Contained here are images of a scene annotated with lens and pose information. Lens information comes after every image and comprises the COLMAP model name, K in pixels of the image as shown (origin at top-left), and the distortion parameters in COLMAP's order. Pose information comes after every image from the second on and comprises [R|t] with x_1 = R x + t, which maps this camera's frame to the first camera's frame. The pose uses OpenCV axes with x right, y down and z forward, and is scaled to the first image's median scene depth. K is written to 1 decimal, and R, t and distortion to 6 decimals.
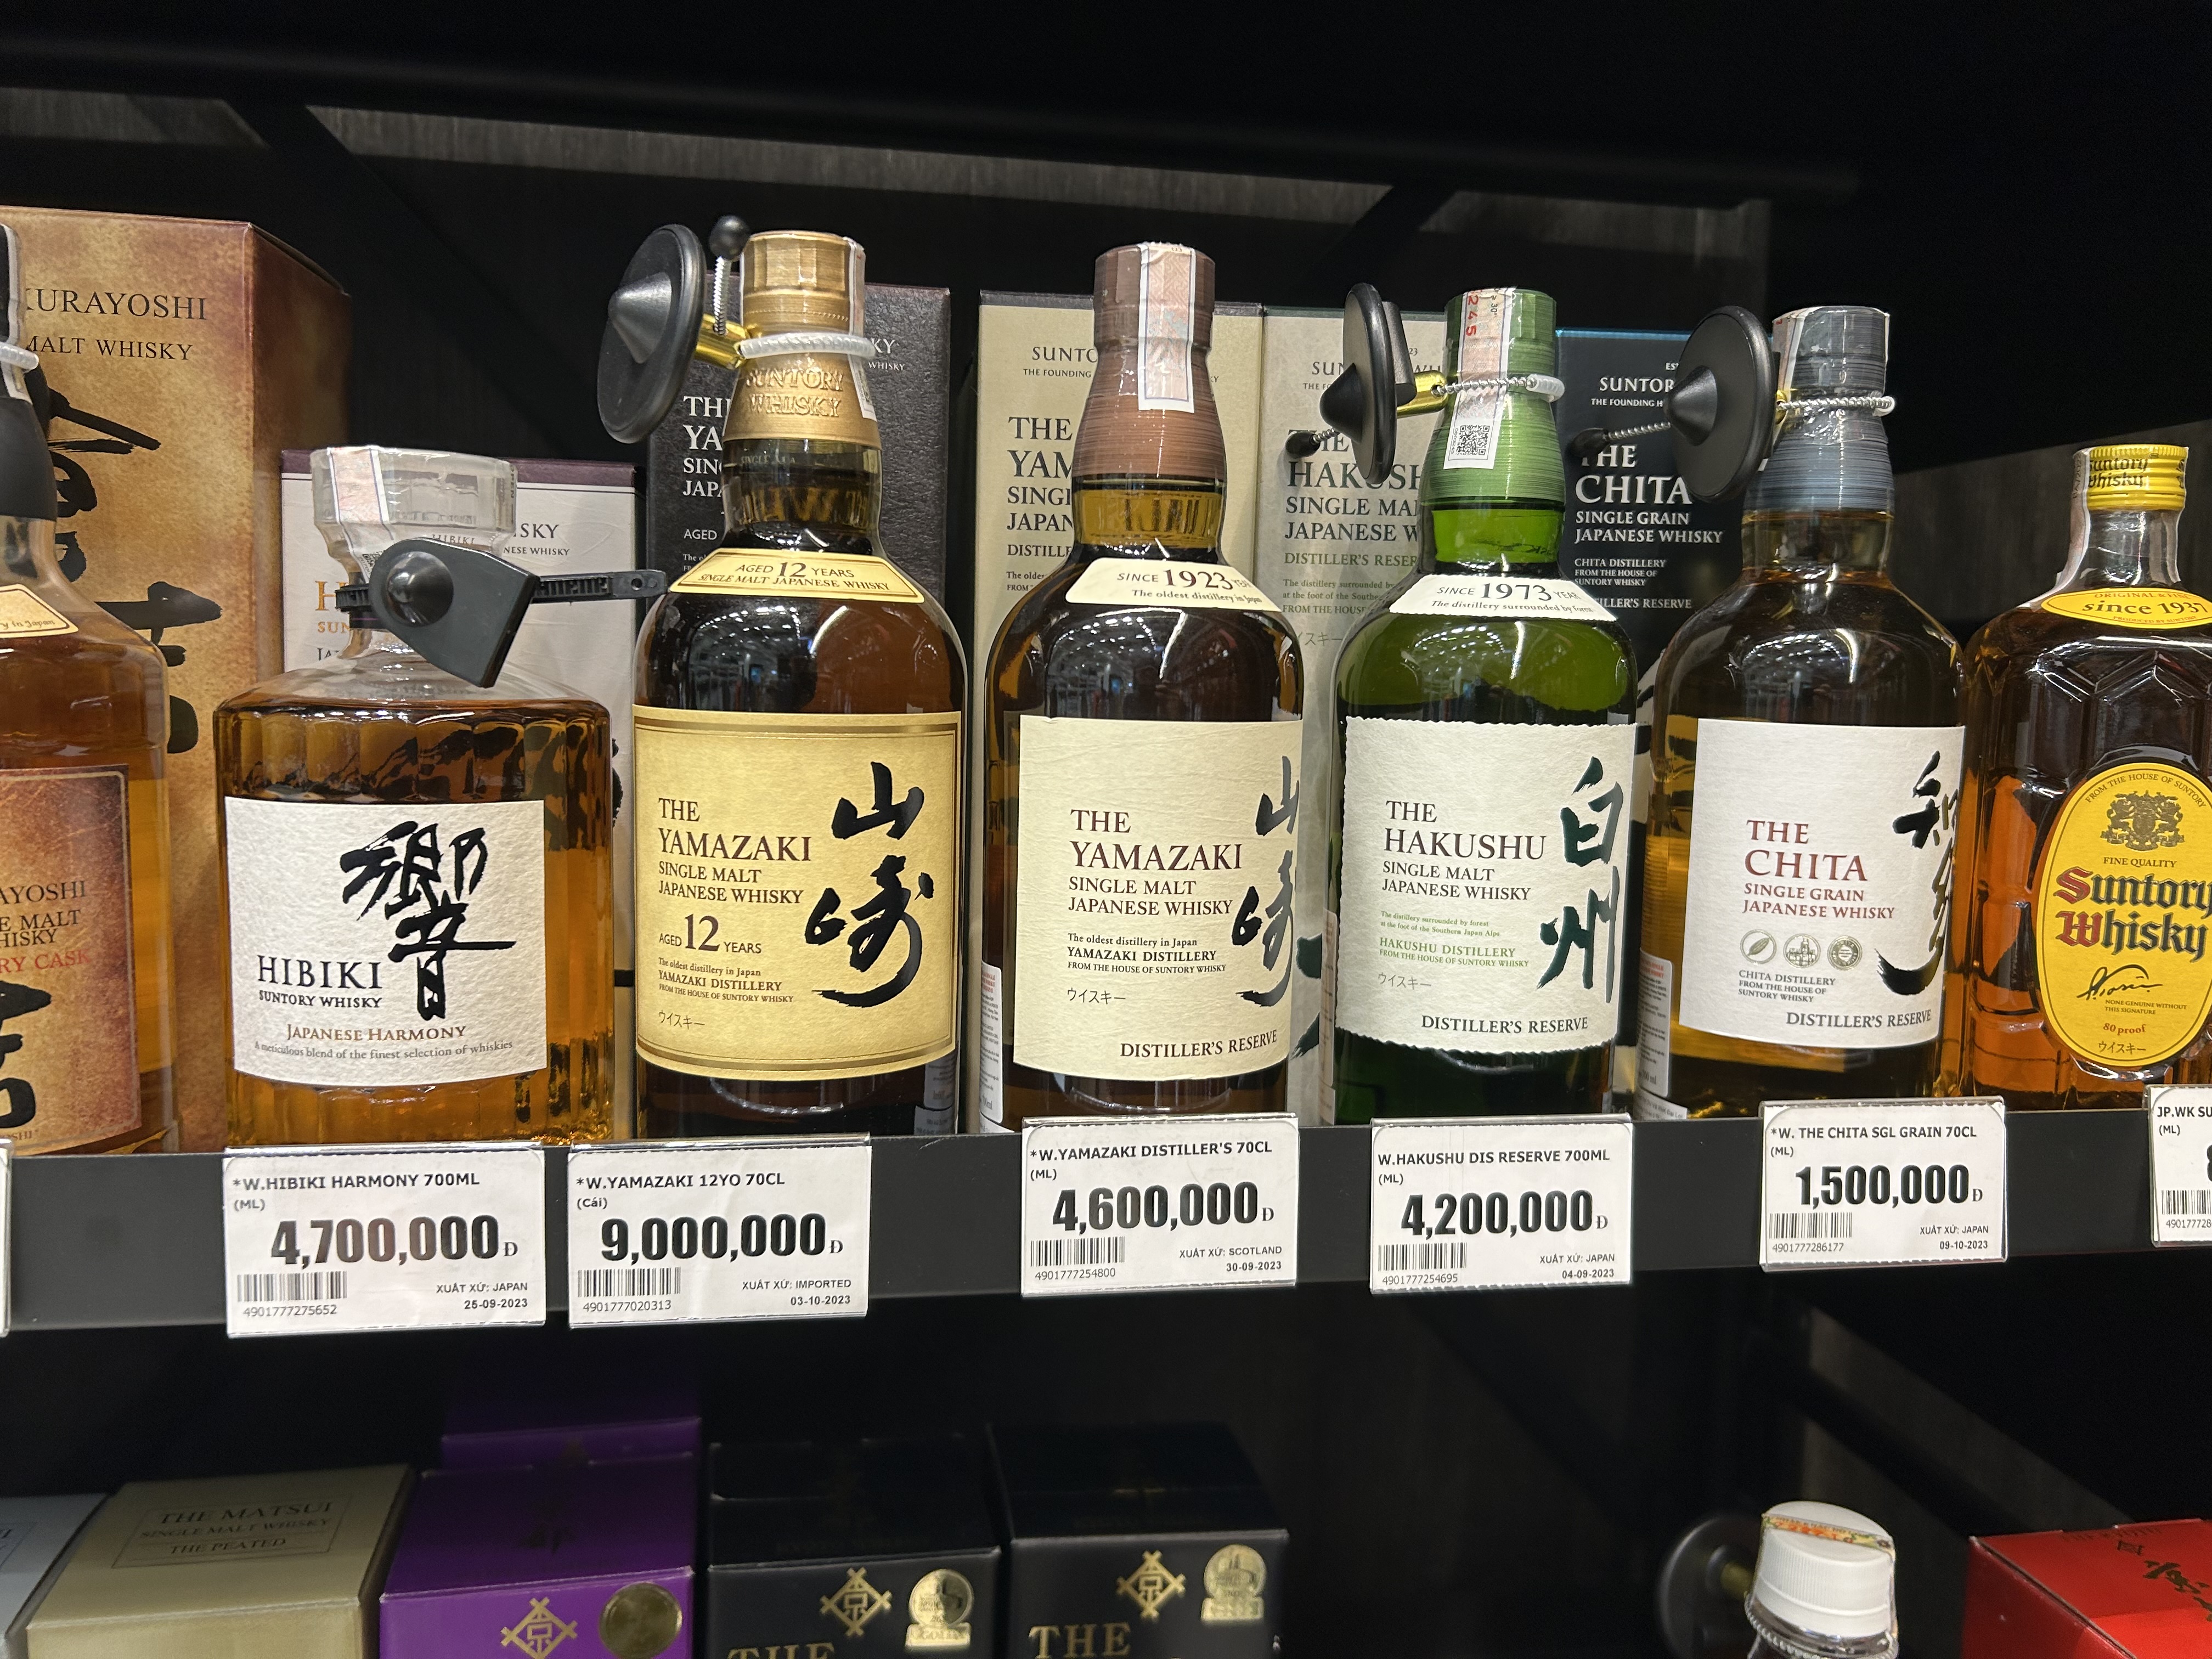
lens RADIAL K [[1690.2, 0, 1127.6], [0, 1690.2, 816.0], [0, 0, 1]] dist [0.055407, -0.072577]
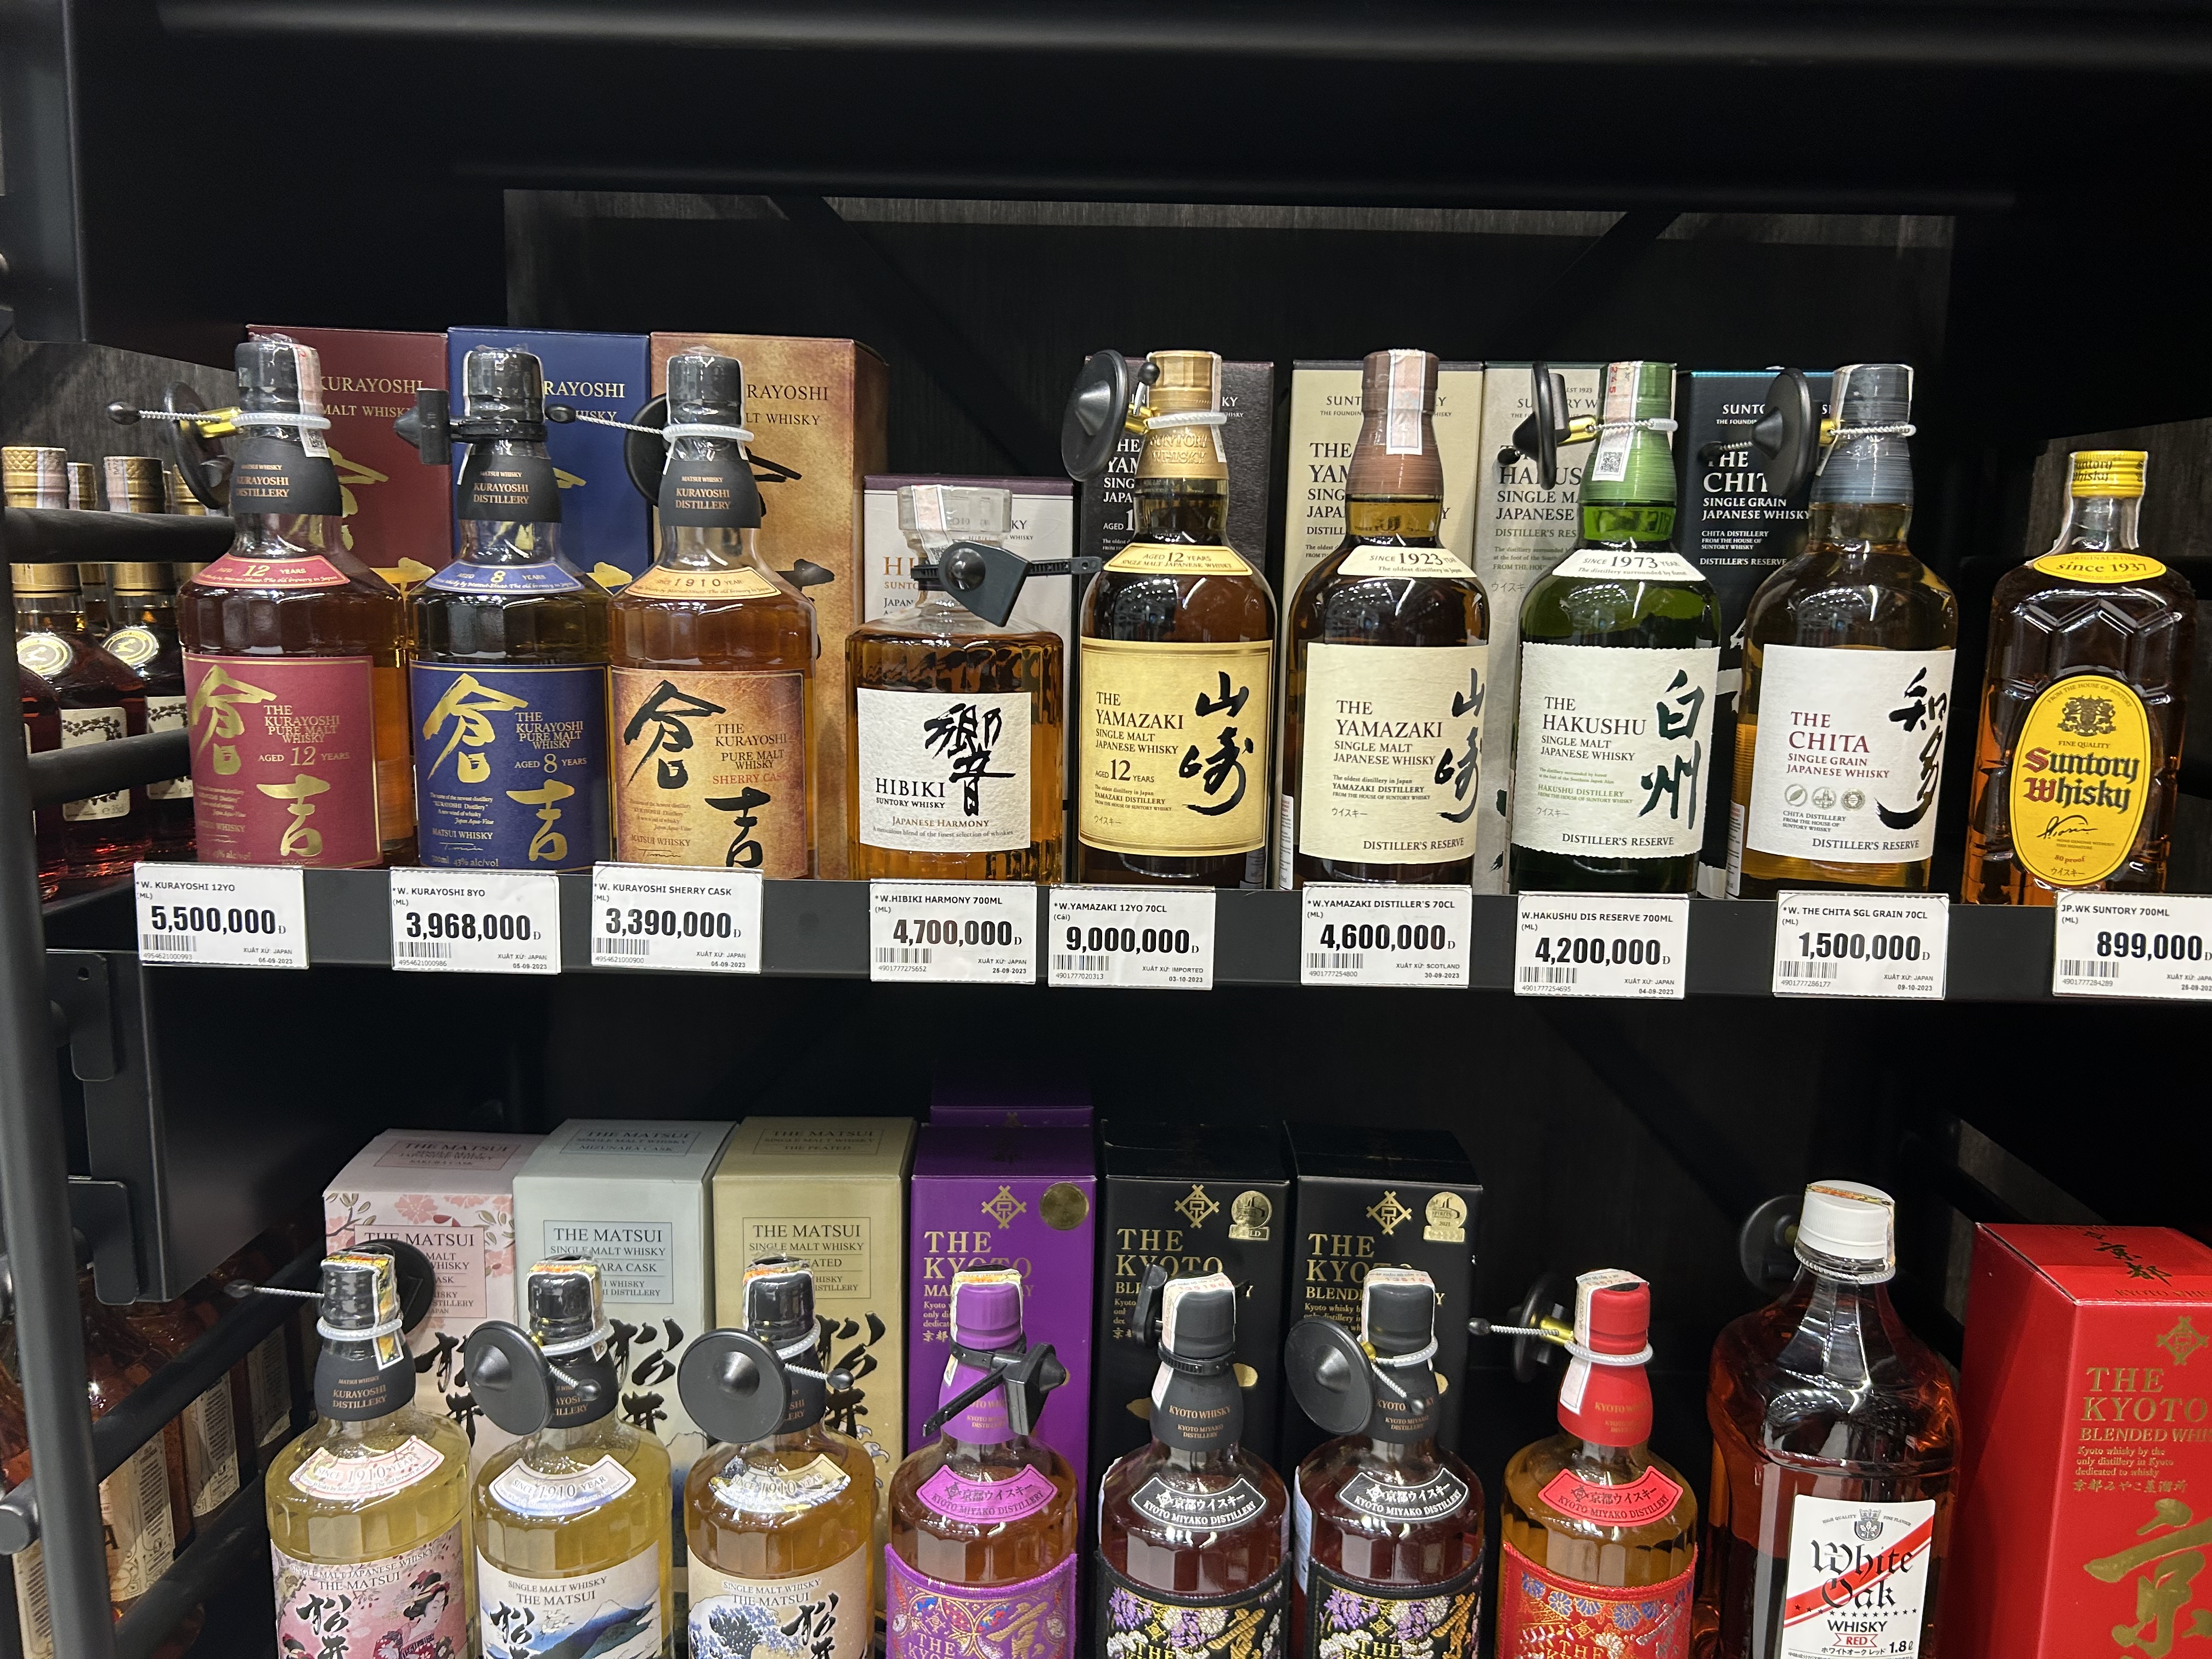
lens RADIAL K [[1690.2, 0, 1099.8], [0, 1690.2, 836.3], [0, 0, 1]] dist [0.055407, -0.072577]
pose [[0.979119, 0.027112, -0.201473, 0.071174], [-0.012867, 0.997345, 0.071682, 0.012476], [0.202882, -0.067593, 0.976868, -0.637478]]
